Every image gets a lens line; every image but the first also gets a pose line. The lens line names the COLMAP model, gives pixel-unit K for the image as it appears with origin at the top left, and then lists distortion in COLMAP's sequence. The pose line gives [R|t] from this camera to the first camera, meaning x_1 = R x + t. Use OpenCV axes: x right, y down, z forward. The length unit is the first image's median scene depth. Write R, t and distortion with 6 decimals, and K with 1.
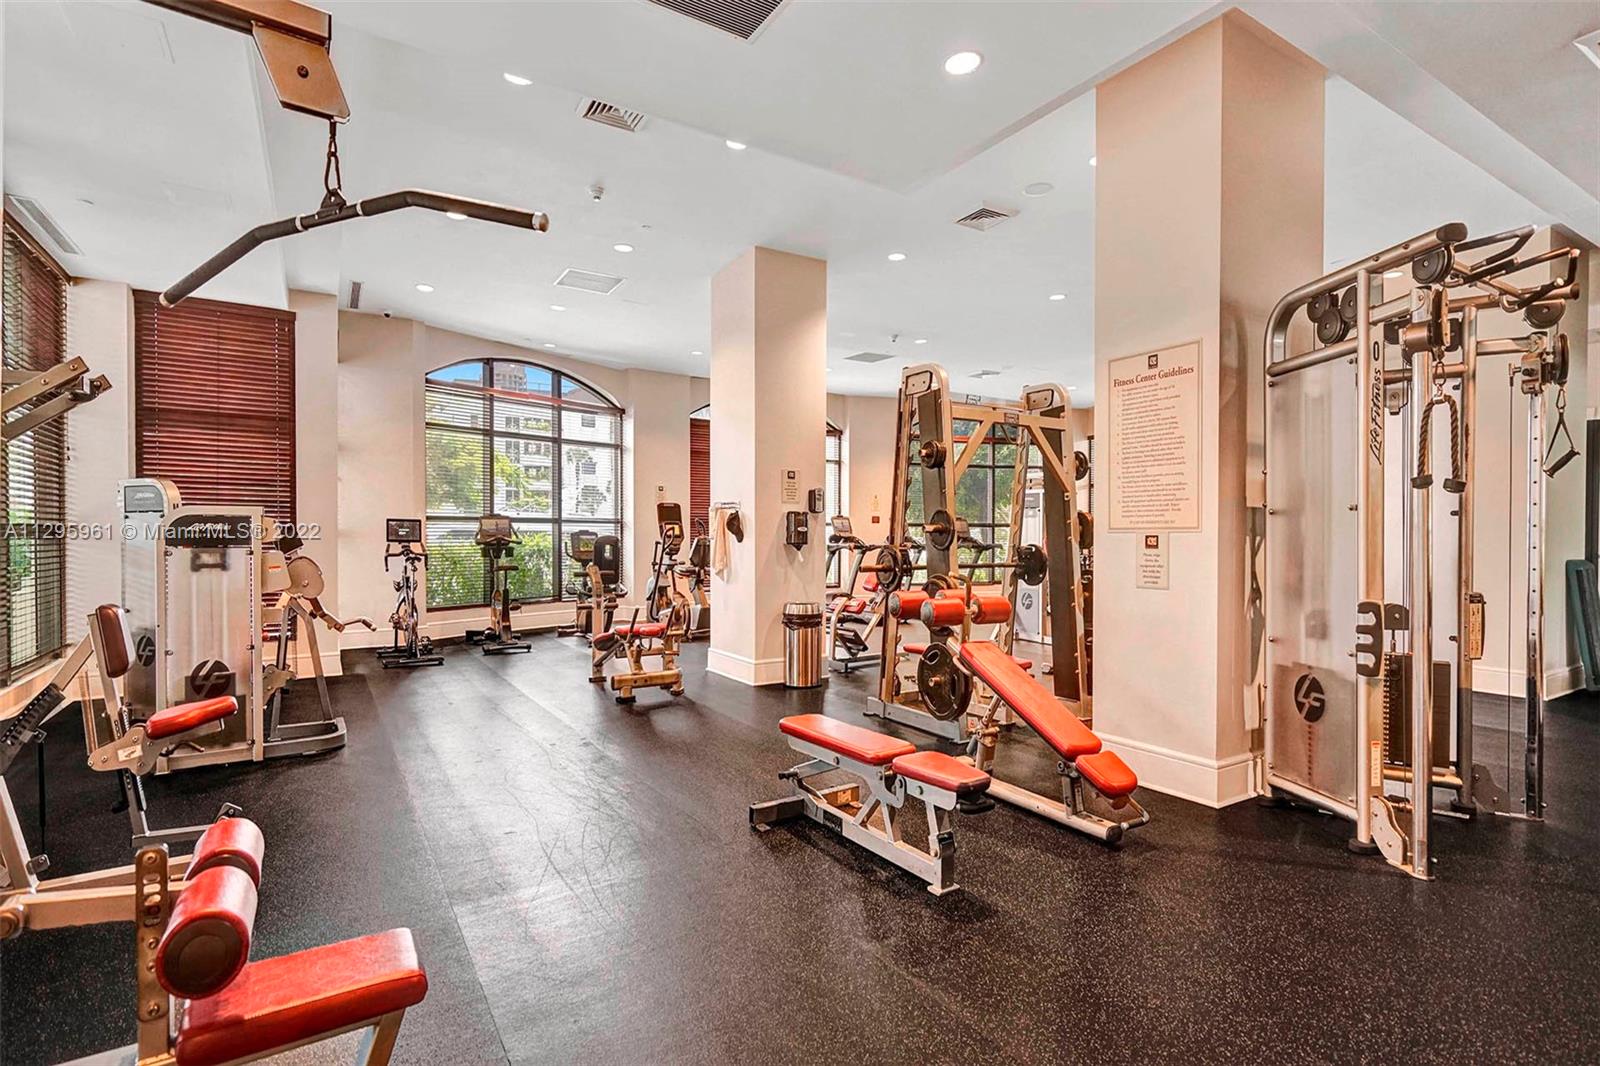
lens RADIAL K [[791.0, 0, 827.0], [0, 791.0, 559.2], [0, 0, 1]] dist [-0.000898, 0.001180]
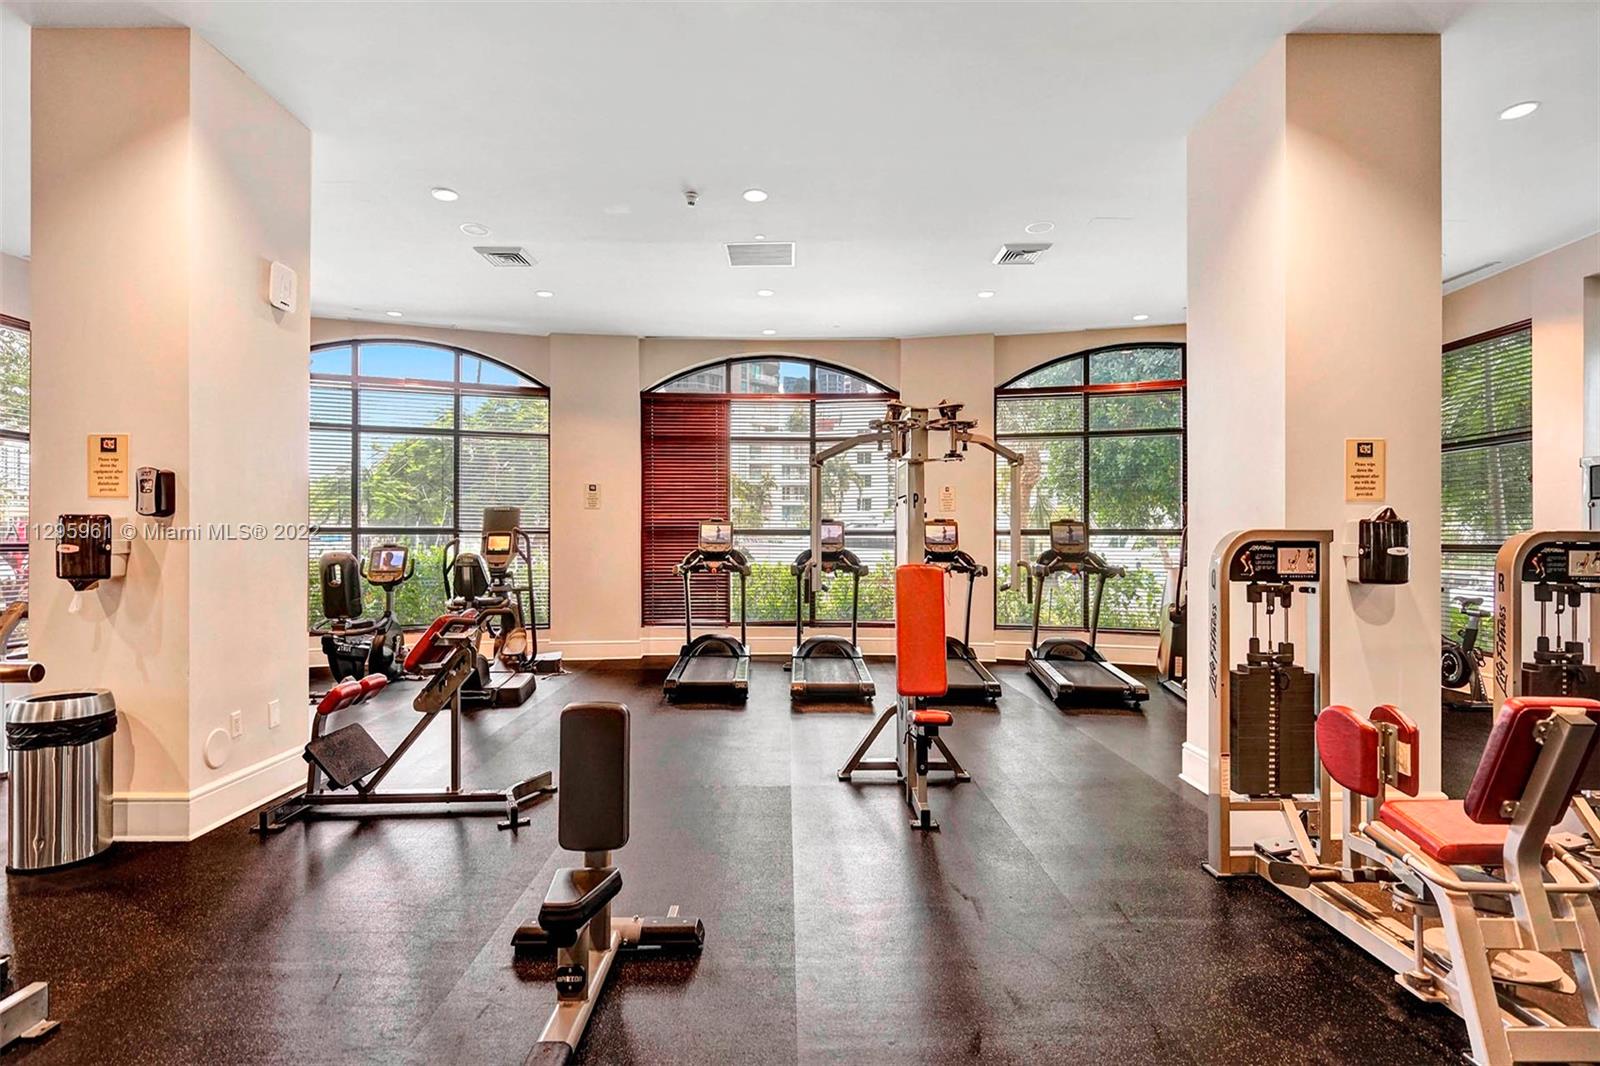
lens RADIAL K [[791.0, 0, 827.0], [0, 791.0, 559.2], [0, 0, 1]] dist [-0.000898, 0.001180]
pose [[0.742520, 0.003764, -0.669814, 0.416686], [-0.011791, 0.999903, -0.007451, -0.021044], [0.669720, 0.013430, 0.742492, 0.594336]]
